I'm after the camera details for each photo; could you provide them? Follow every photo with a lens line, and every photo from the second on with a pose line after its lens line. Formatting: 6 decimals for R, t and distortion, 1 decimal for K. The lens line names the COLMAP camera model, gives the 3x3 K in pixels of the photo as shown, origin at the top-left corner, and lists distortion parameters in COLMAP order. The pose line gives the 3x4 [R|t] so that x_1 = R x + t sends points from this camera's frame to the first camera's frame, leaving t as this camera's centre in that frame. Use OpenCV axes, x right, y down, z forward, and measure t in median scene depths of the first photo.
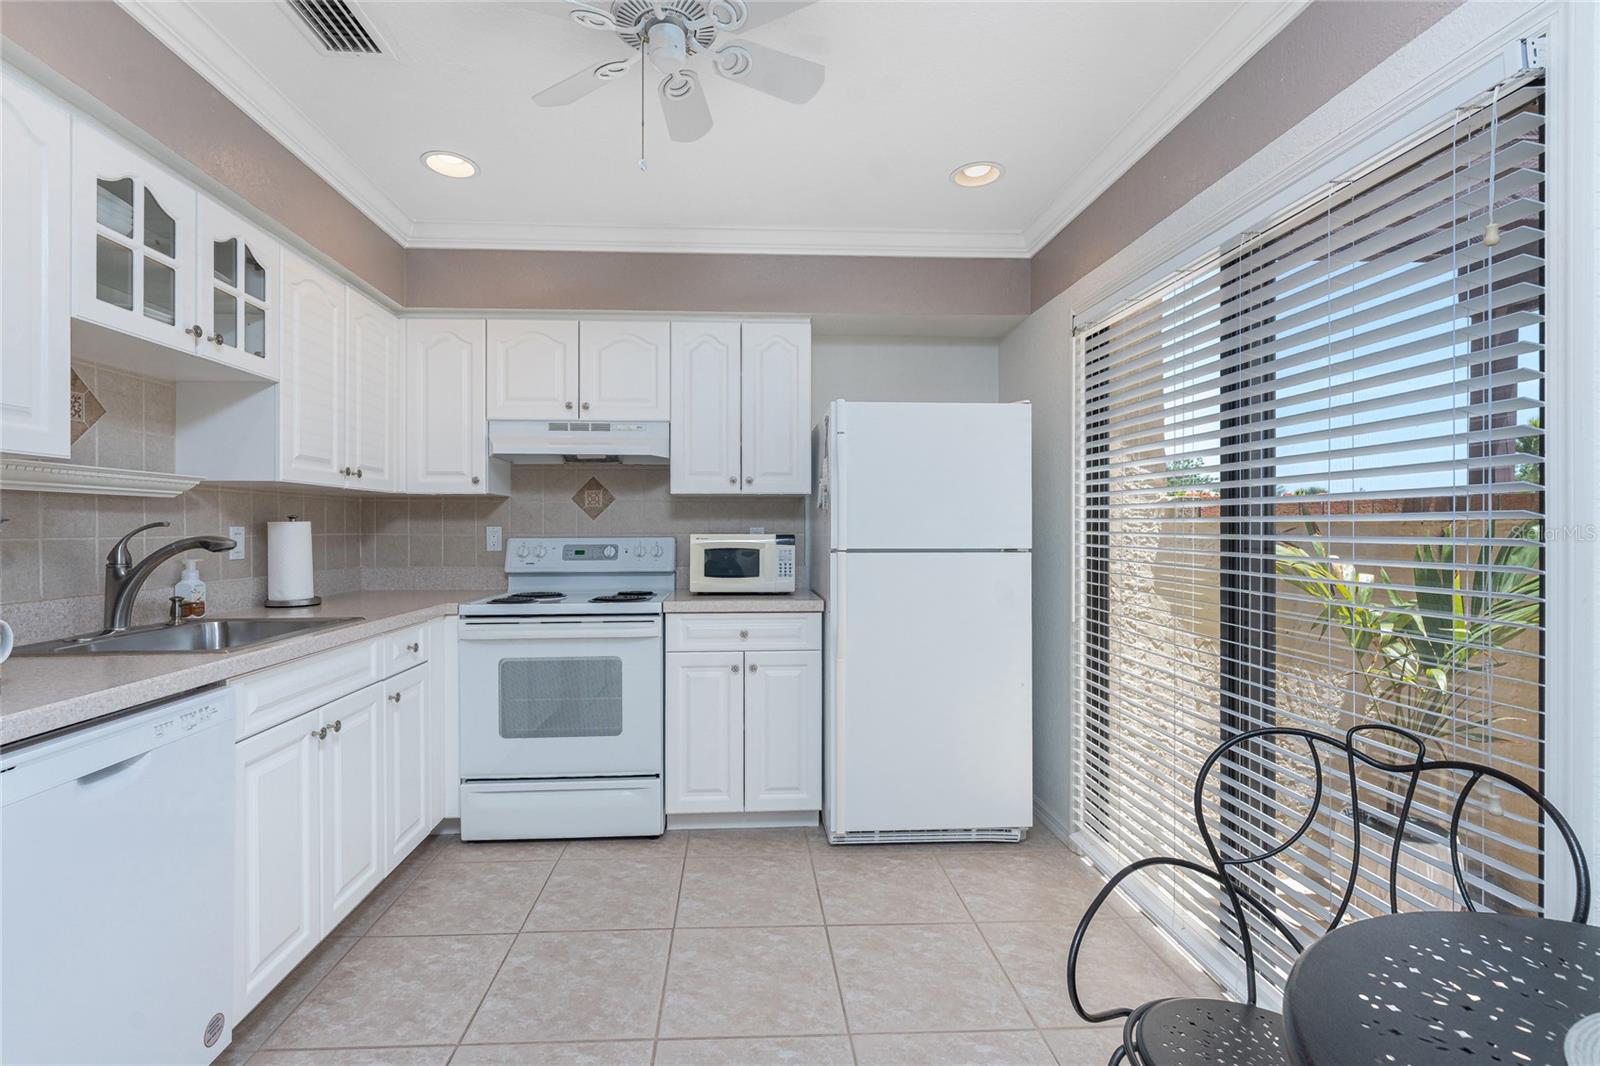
lens RADIAL K [[688.2, 0, 763.1], [0, 688.2, 529.0], [0, 0, 1]] dist [-0.000083, -0.000635]
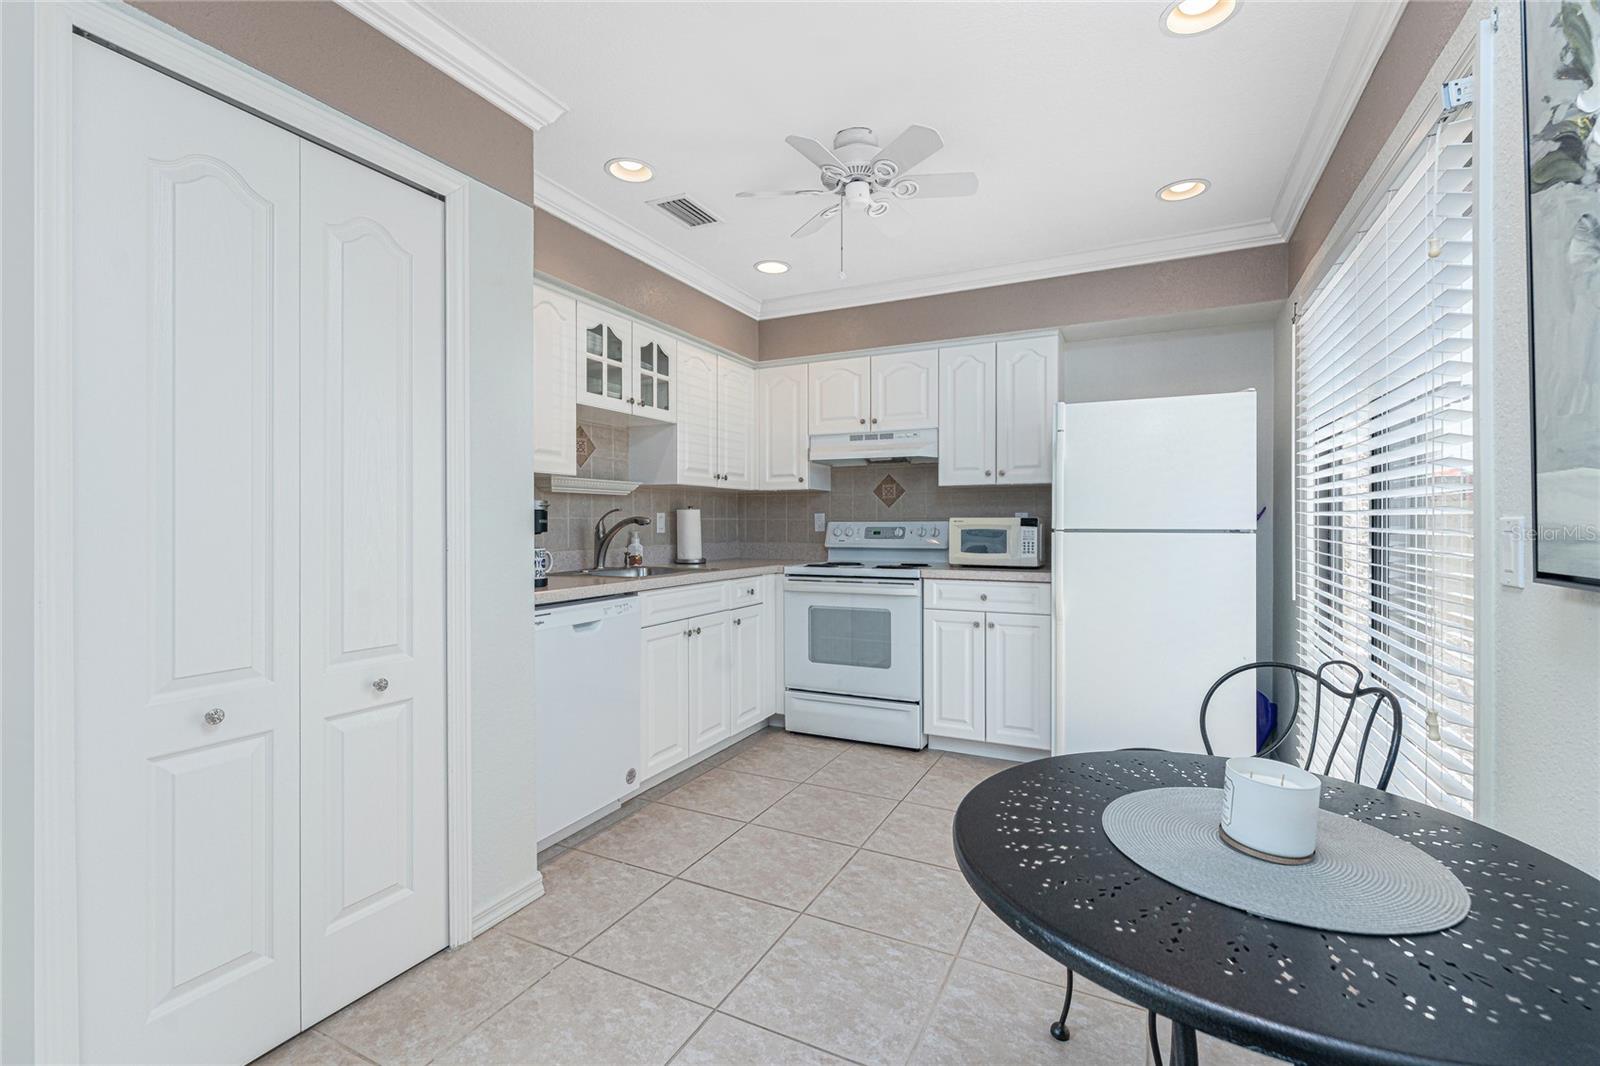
lens RADIAL K [[688.2, 0, 827.7], [0, 688.2, 526.5], [0, 0, 1]] dist [-0.000083, -0.000635]
pose [[0.886423, 0.002763, -0.462868, 0.297620], [-0.000617, 0.999988, 0.004788, 0.018895], [0.462876, -0.003959, 0.886414, -0.227967]]
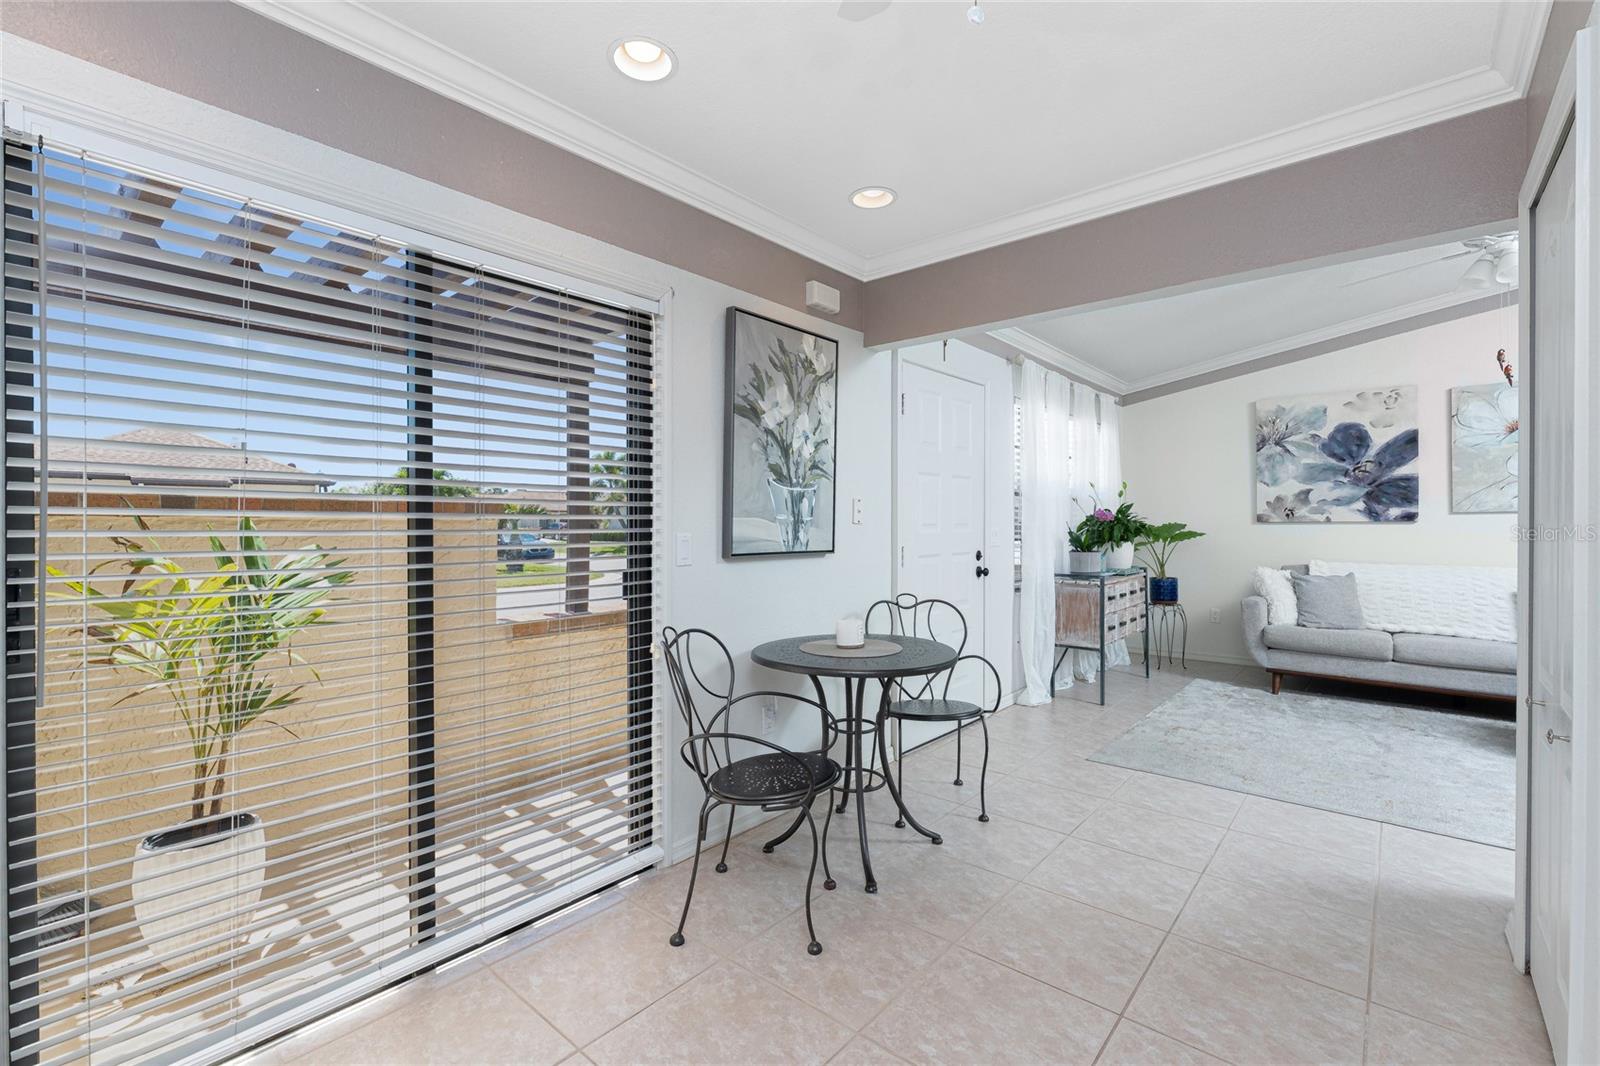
lens RADIAL K [[688.2, 0, 819.7], [0, 688.2, 527.3], [0, 0, 1]] dist [-0.000083, -0.000635]
pose [[-0.745831, 0.003092, 0.666128, -0.310452], [0.008367, 0.999954, 0.004726, 0.001616], [-0.666083, 0.009098, -0.745822, 0.970429]]
